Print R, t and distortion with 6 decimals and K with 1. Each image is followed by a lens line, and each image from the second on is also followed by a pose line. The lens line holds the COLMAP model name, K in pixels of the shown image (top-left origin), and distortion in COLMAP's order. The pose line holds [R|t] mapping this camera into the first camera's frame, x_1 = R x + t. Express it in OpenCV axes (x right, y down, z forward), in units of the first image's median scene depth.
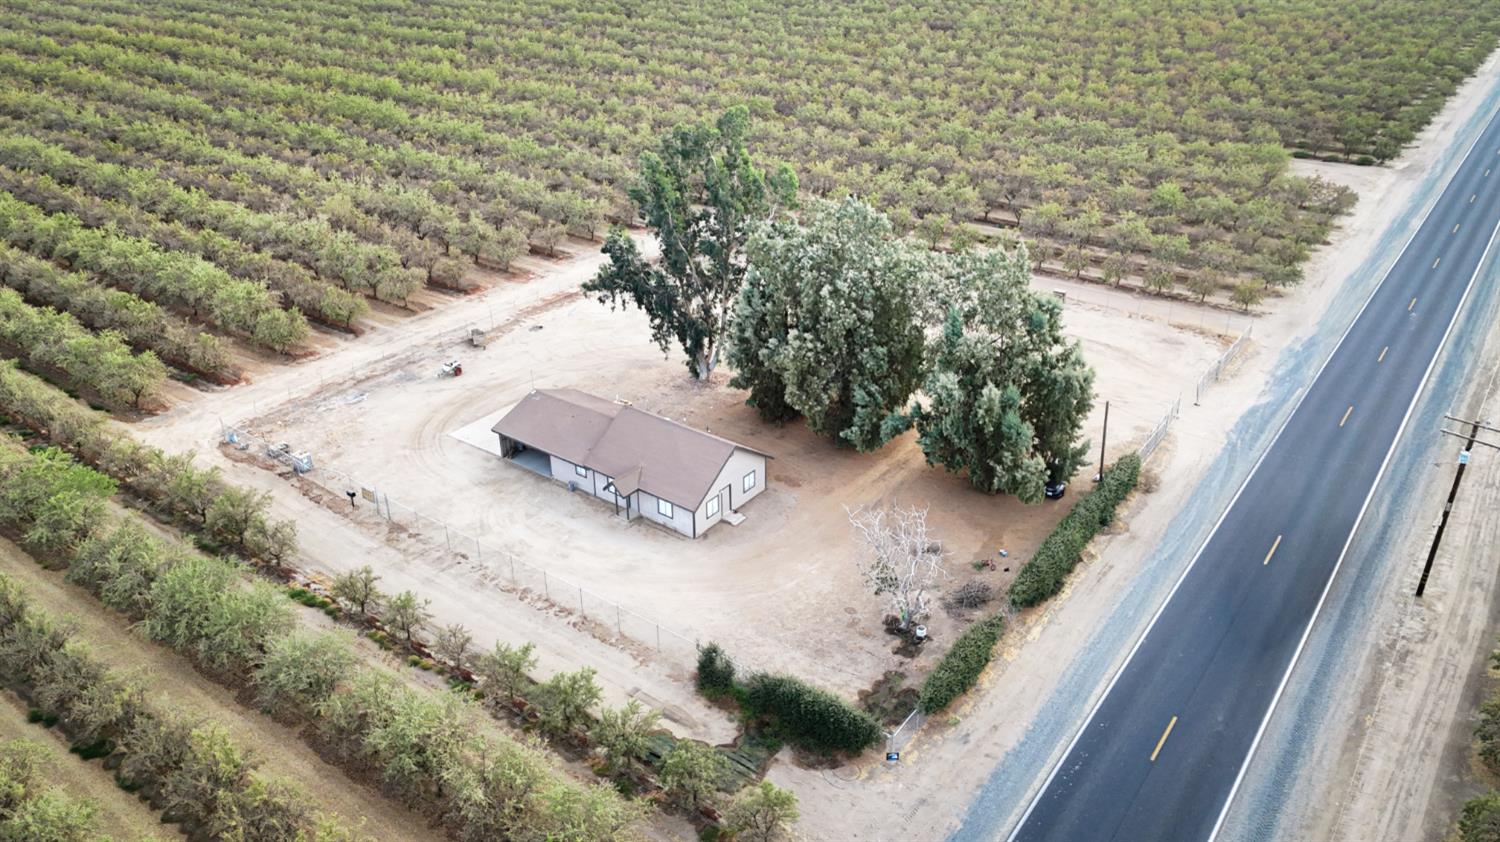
lens RADIAL K [[1093.3, 0, 750.0], [0, 1093.3, 421.0], [0, 0, 1]] dist [0.106489, -0.164979]
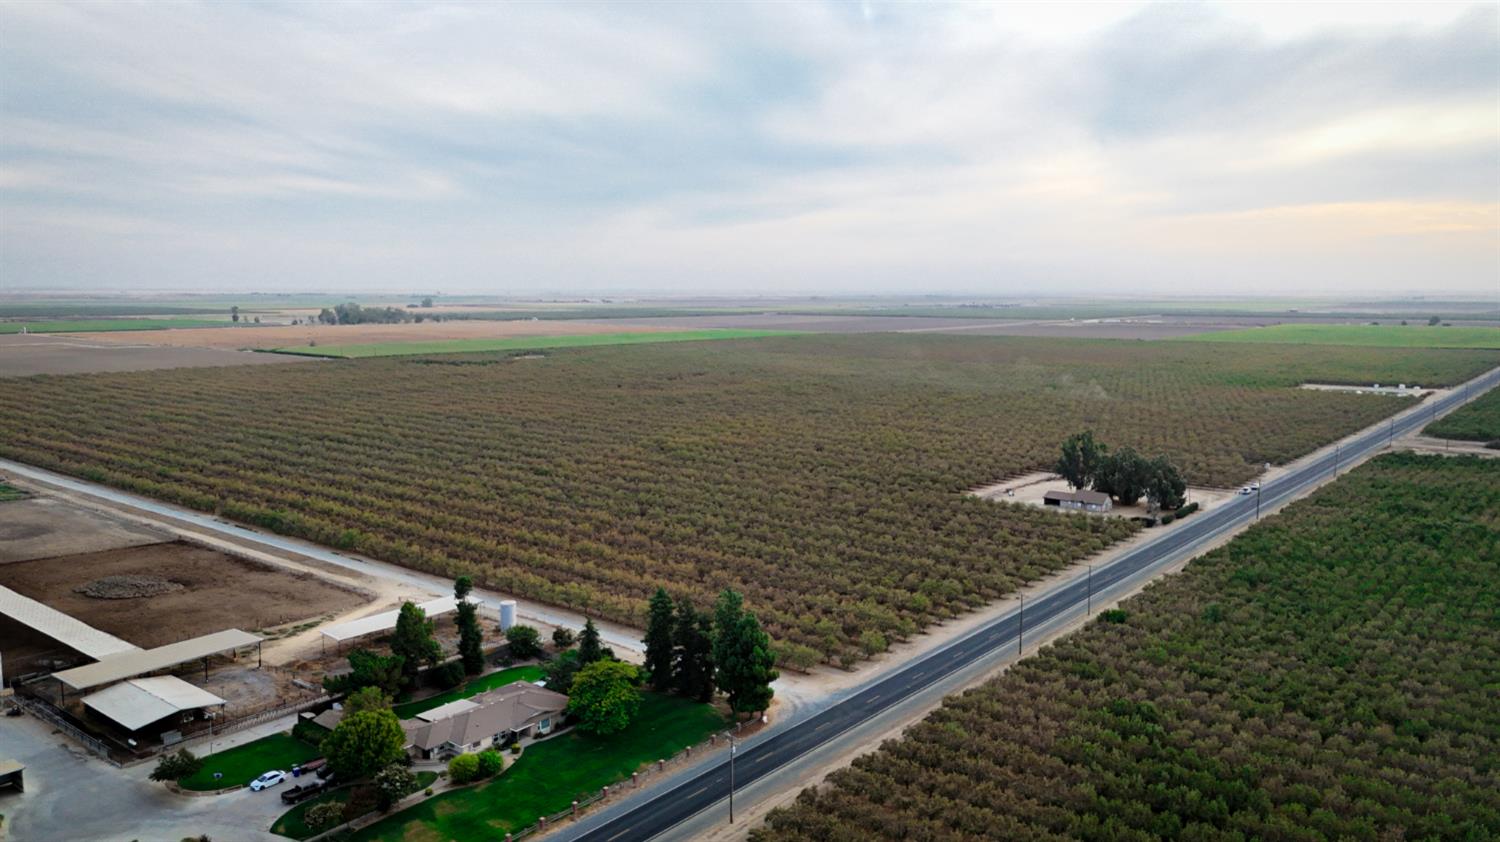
lens RADIAL K [[1093.3, 0, 750.0], [0, 1093.3, 421.0], [0, 0, 1]] dist [0.106489, -0.164979]
pose [[0.998608, 0.017180, -0.049872, -1.078595], [-0.033497, 0.936911, -0.347960, 1.171423], [0.040747, 0.349146, 0.936182, -2.940763]]
